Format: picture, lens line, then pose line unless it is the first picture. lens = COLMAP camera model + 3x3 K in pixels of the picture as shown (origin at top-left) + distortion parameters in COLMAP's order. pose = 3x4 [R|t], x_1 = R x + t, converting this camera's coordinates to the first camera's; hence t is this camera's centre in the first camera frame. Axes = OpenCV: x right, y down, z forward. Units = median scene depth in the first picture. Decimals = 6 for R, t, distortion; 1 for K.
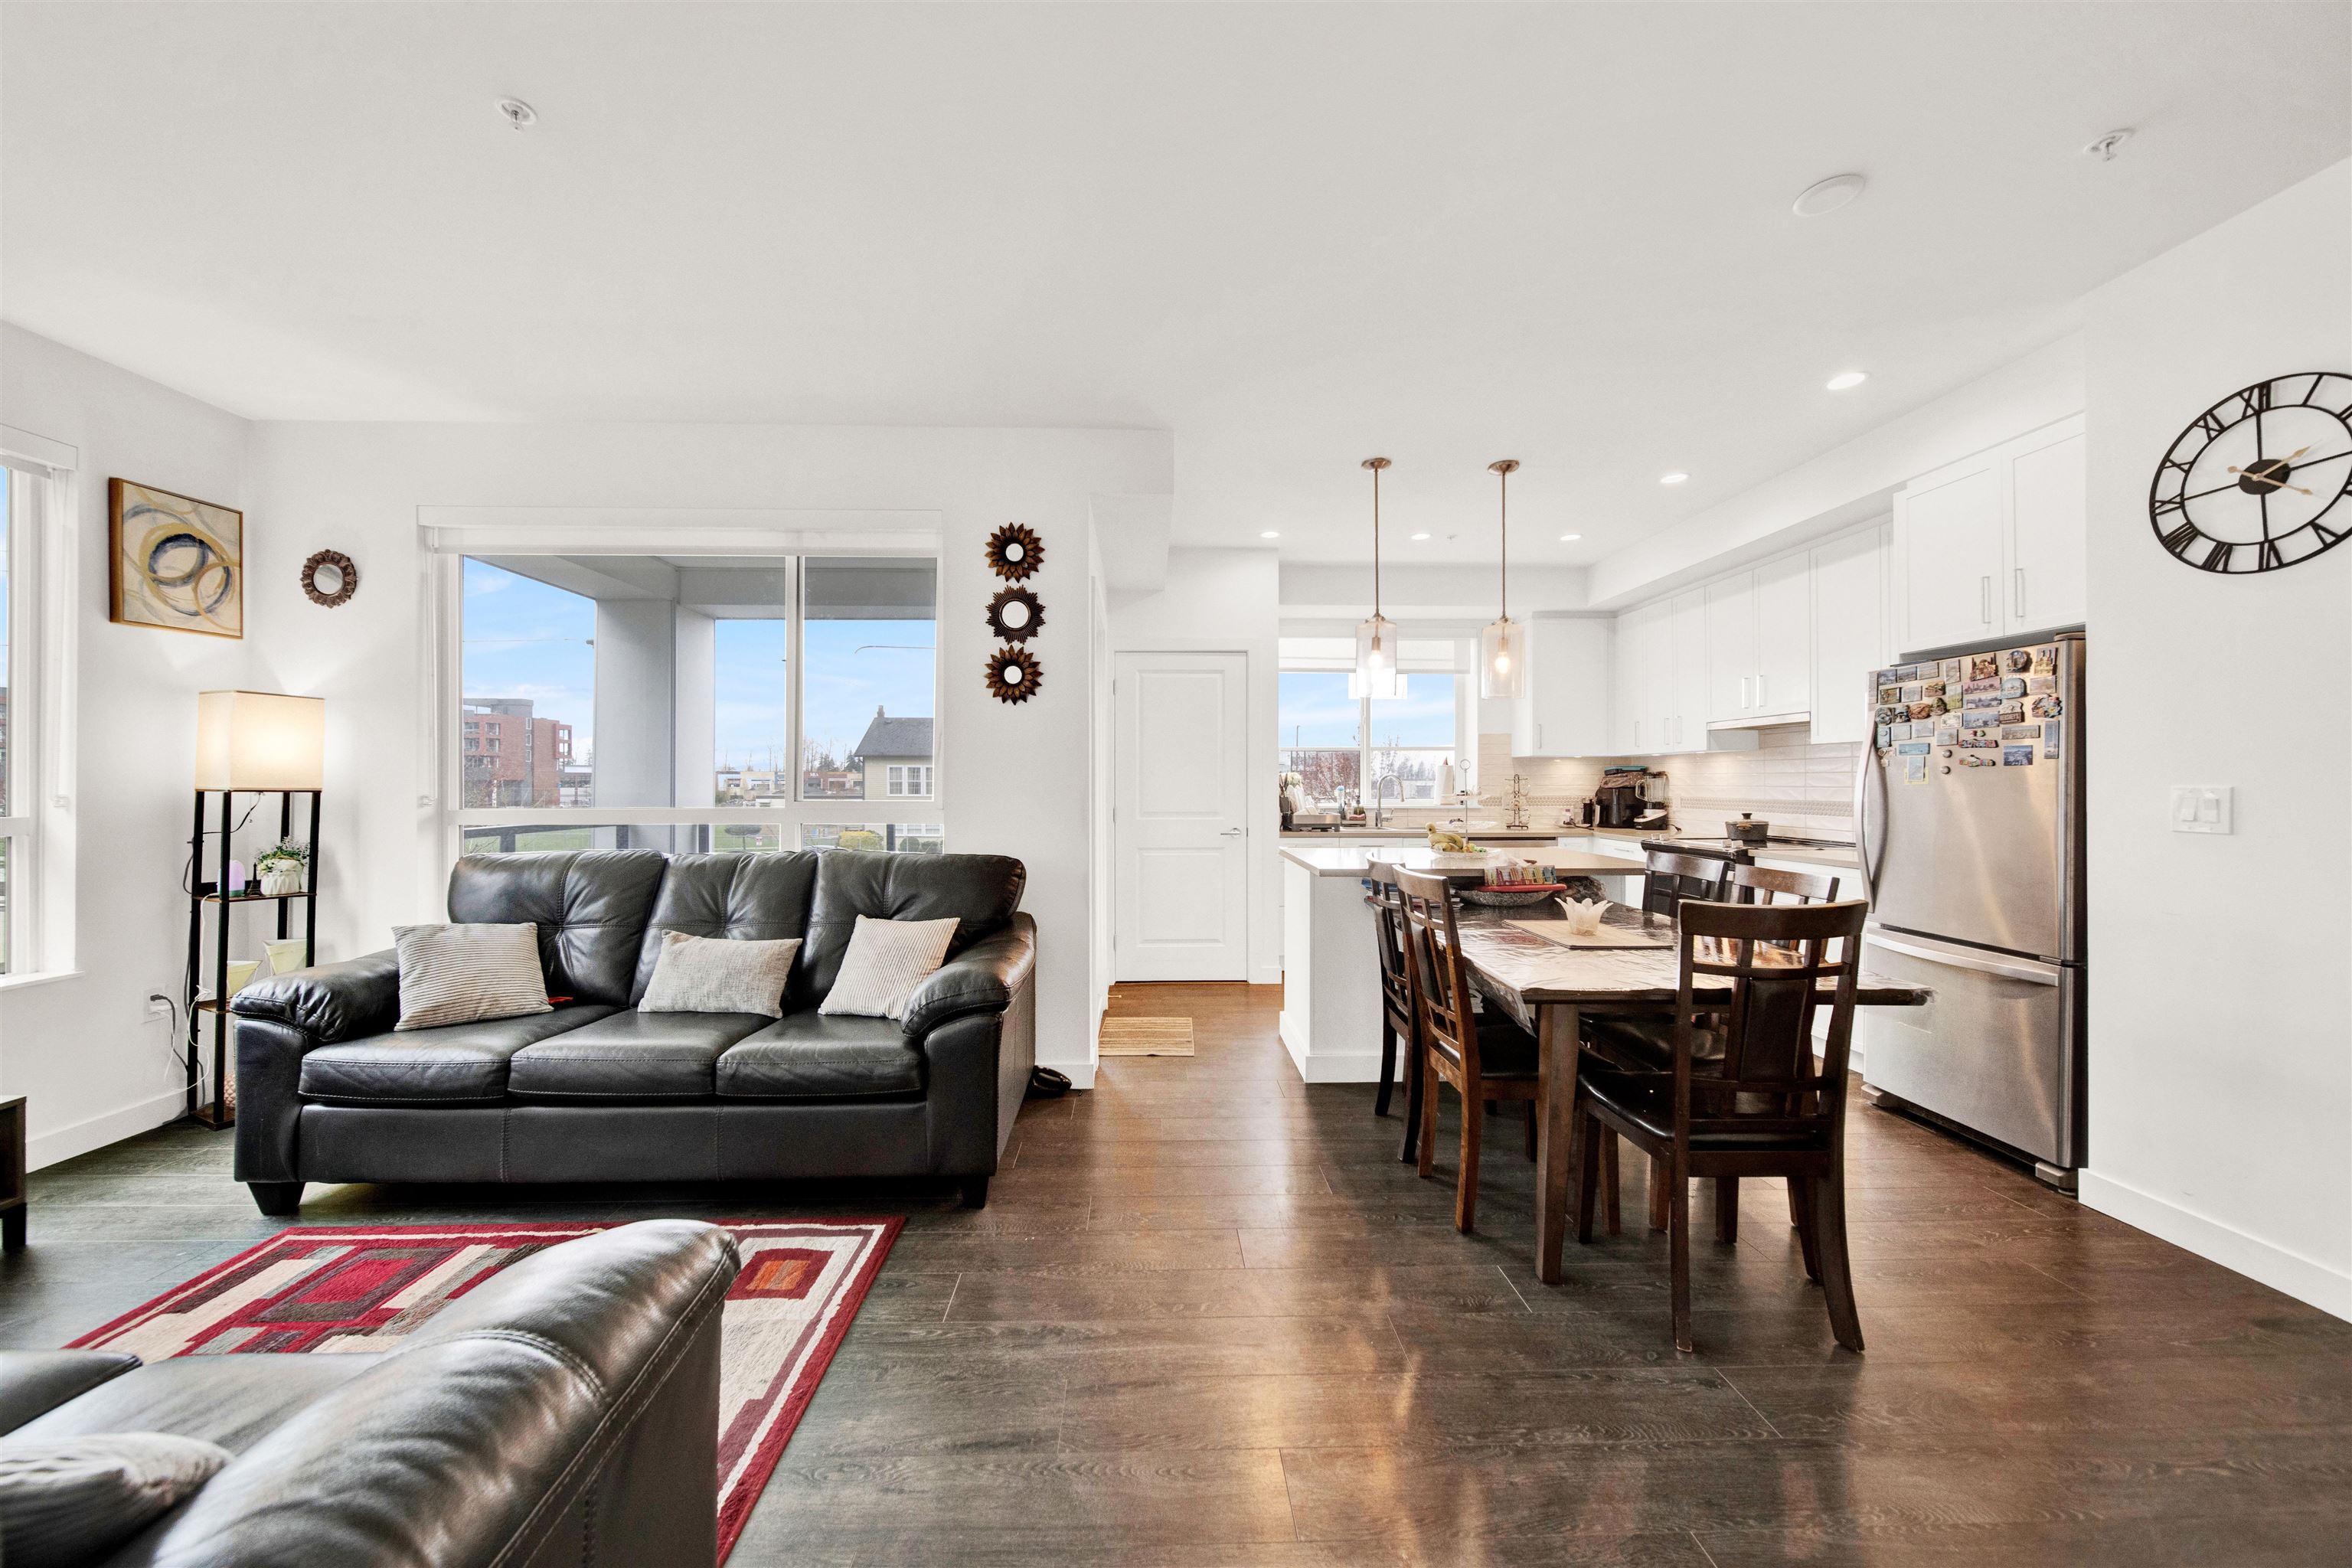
lens RADIAL K [[833.8, 0, 1167.3], [0, 833.8, 777.1], [0, 0, 1]] dist [0.001959, -0.002321]
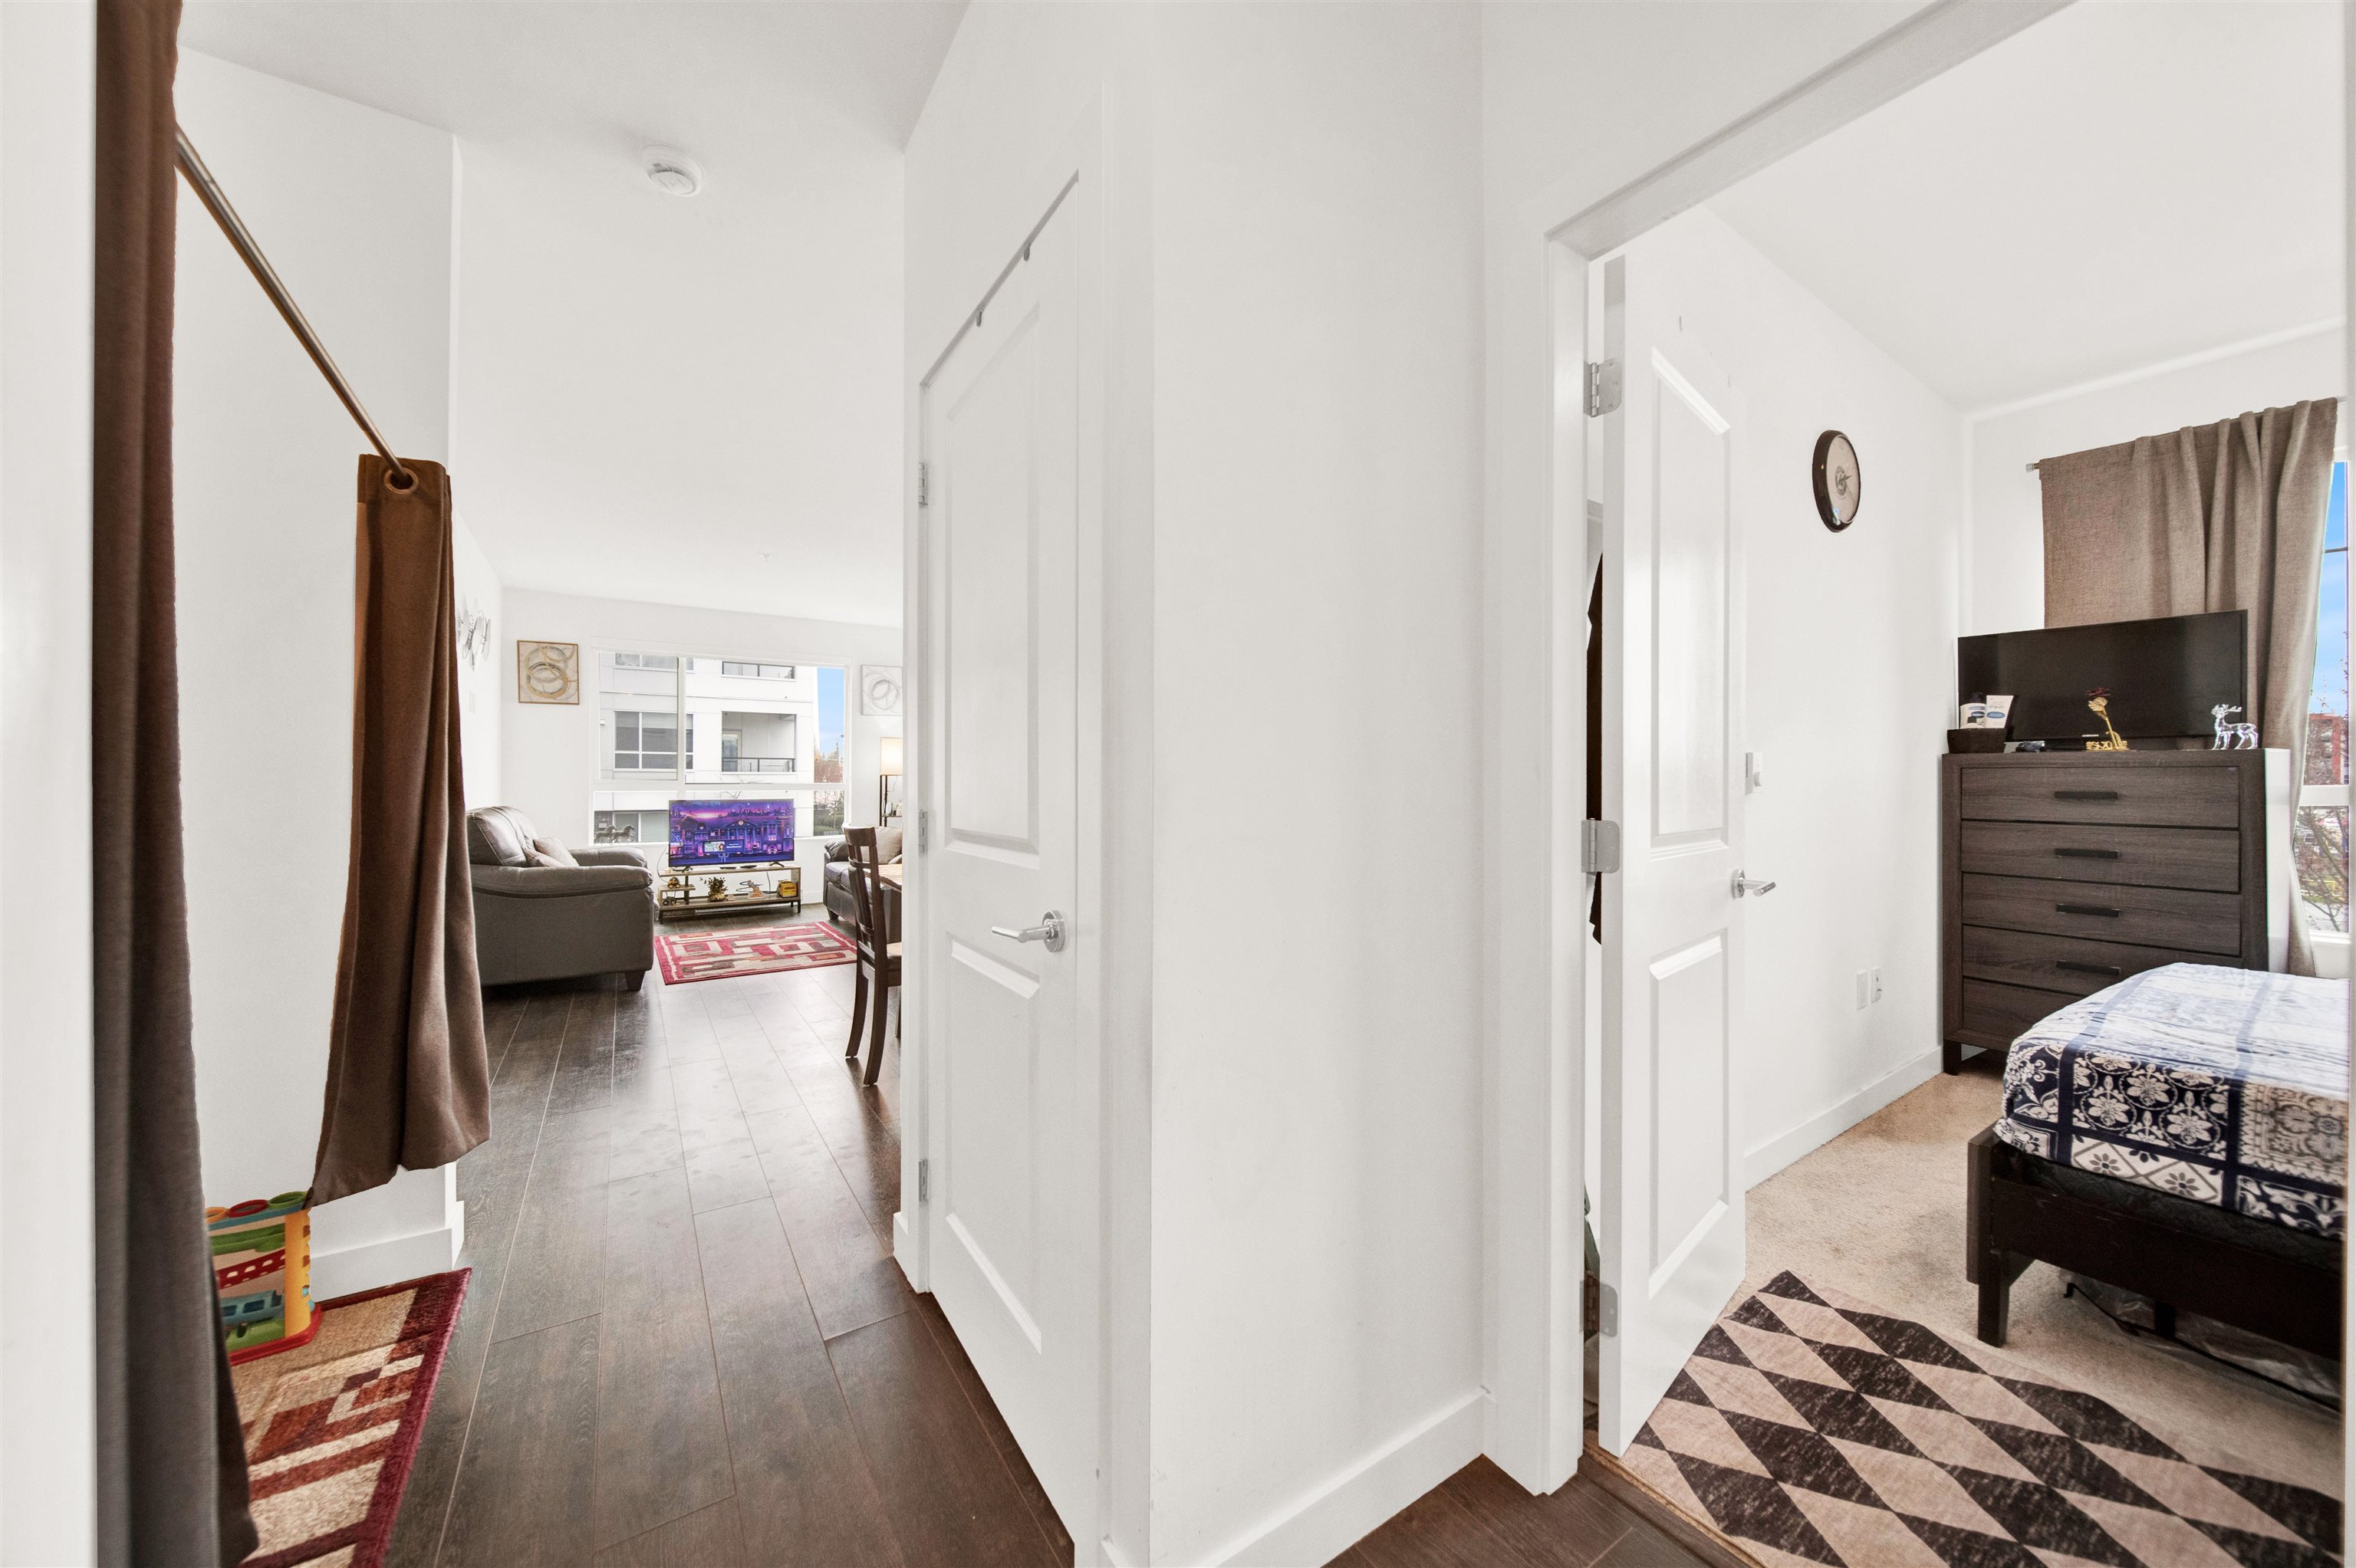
lens RADIAL K [[835.1, 0, 1169.7], [0, 835.1, 781.2], [0, 0, 1]] dist [0.001959, -0.002321]
pose [[0.525021, 0.000306, -0.851089, 1.410875], [0.007264, 0.999962, 0.004840, 0.028459], [0.851059, -0.008723, 0.524998, 0.340045]]
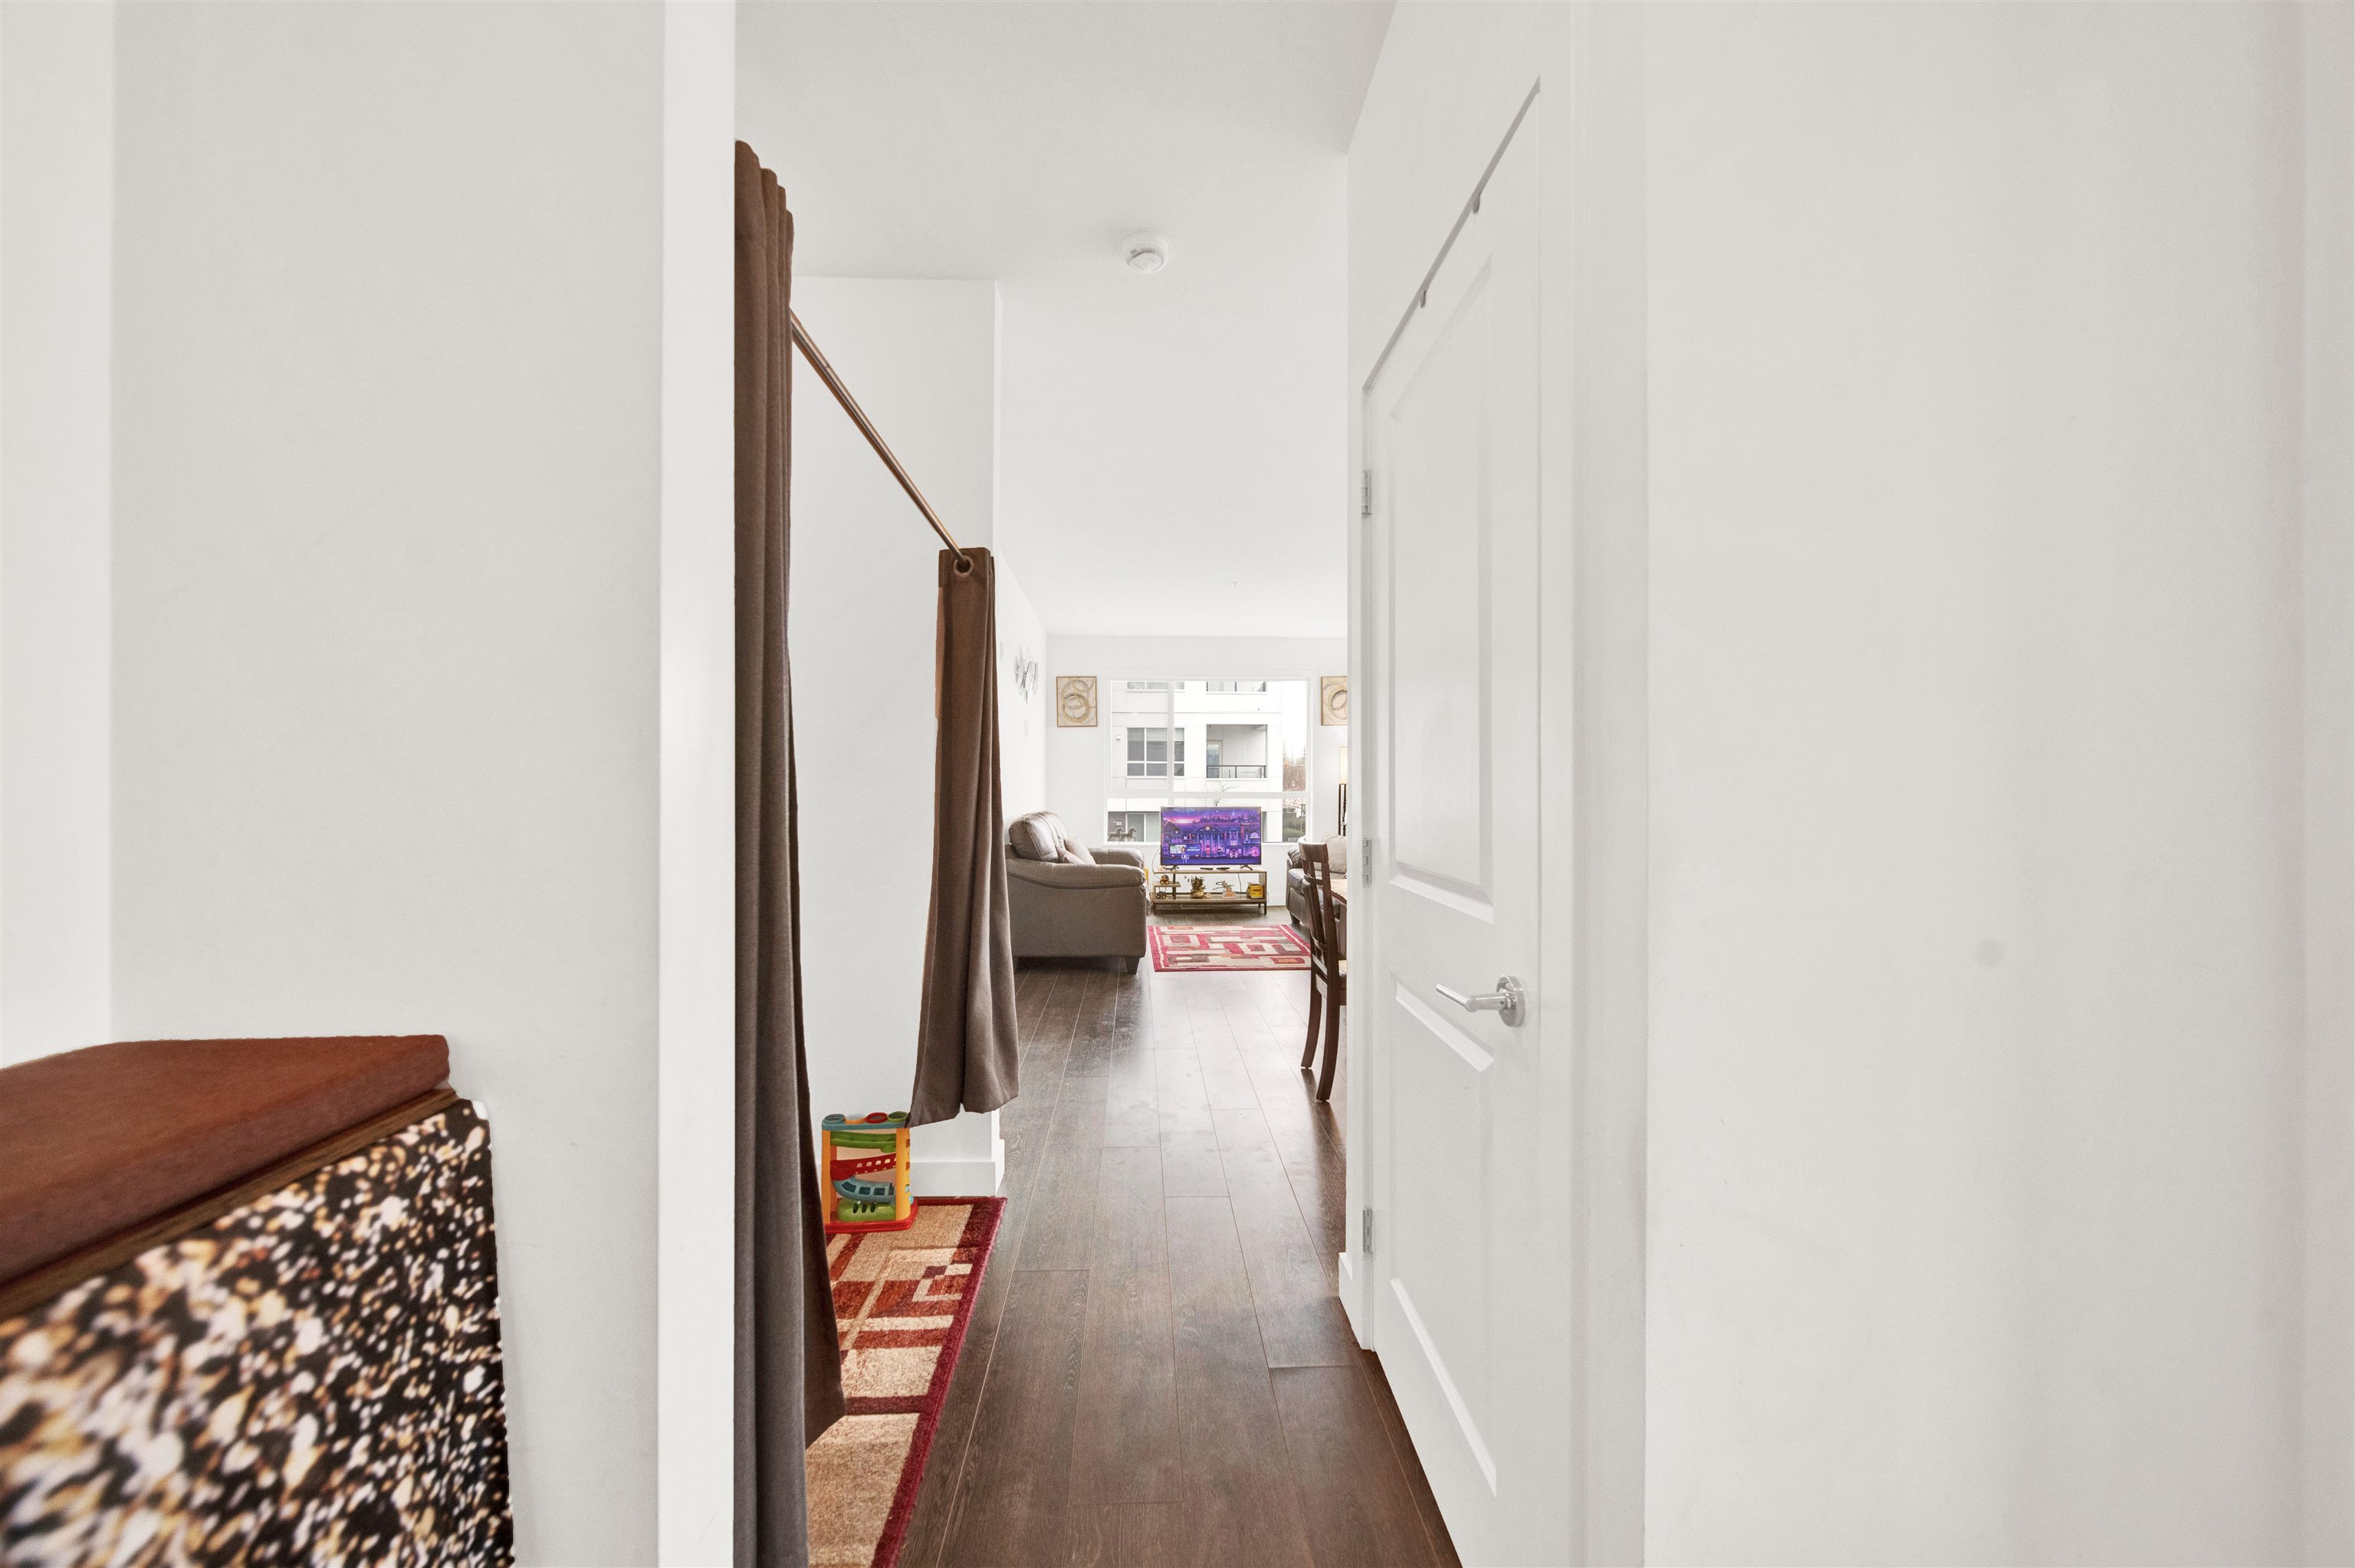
lens RADIAL K [[834.7, 0, 1161.6], [0, 834.7, 784.1], [0, 0, 1]] dist [0.001959, -0.002321]
pose [[0.004402, -0.001009, -0.999990, 1.374915], [0.010149, 0.999948, -0.000965, 0.013763], [0.999939, -0.010145, 0.004412, 0.361997]]
